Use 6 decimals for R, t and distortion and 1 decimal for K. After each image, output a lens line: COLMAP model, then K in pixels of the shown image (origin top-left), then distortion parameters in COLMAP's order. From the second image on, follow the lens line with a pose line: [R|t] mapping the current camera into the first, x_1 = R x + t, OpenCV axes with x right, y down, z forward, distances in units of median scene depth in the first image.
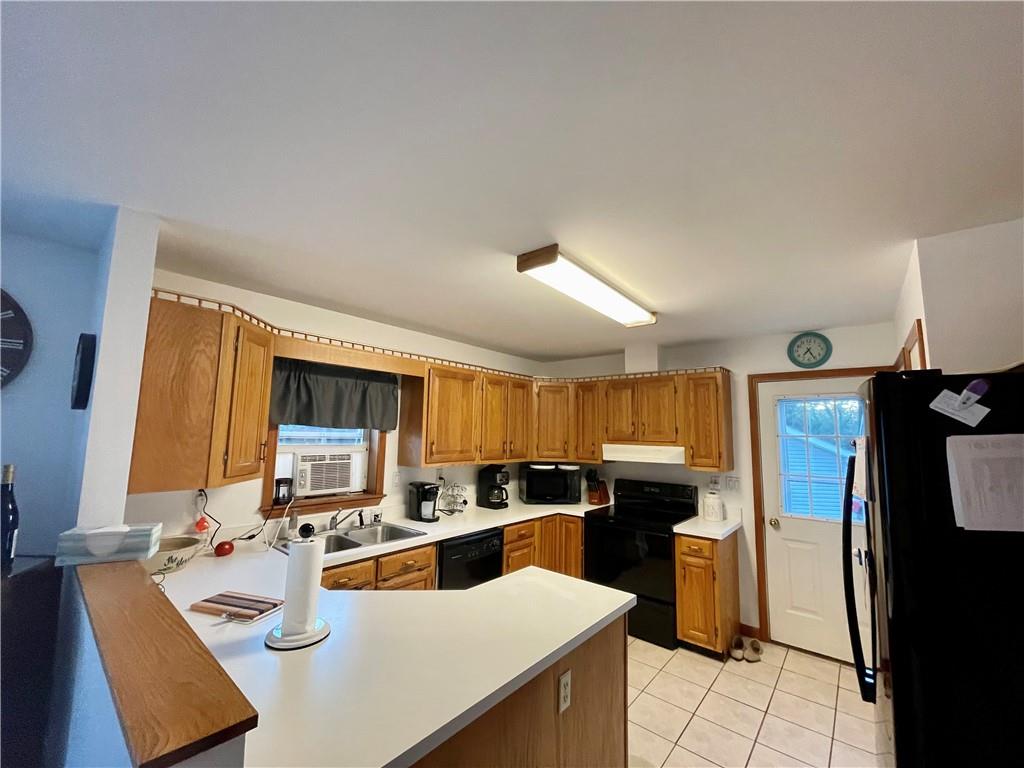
lens RADIAL K [[407.2, 0, 513.9], [0, 407.2, 385.1], [0, 0, 1]] dist [-0.033129, -0.000202]
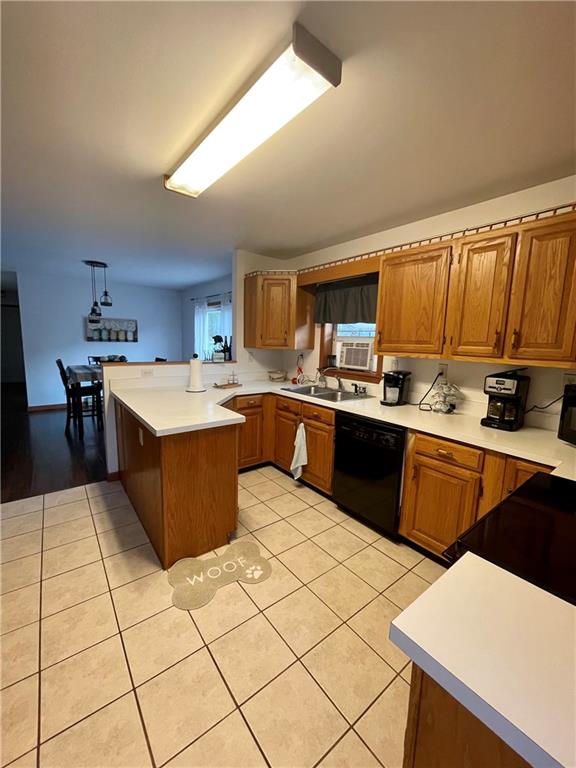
lens RADIAL K [[305.4, 0, 291.1], [0, 305.4, 383.1], [0, 0, 1]] dist [-0.033129, -0.000202]
pose [[-0.202441, 0.118787, -0.972063, 0.735160], [0.105652, 0.989472, 0.098912, 0.193429], [0.973579, -0.082677, -0.212860, 1.053793]]
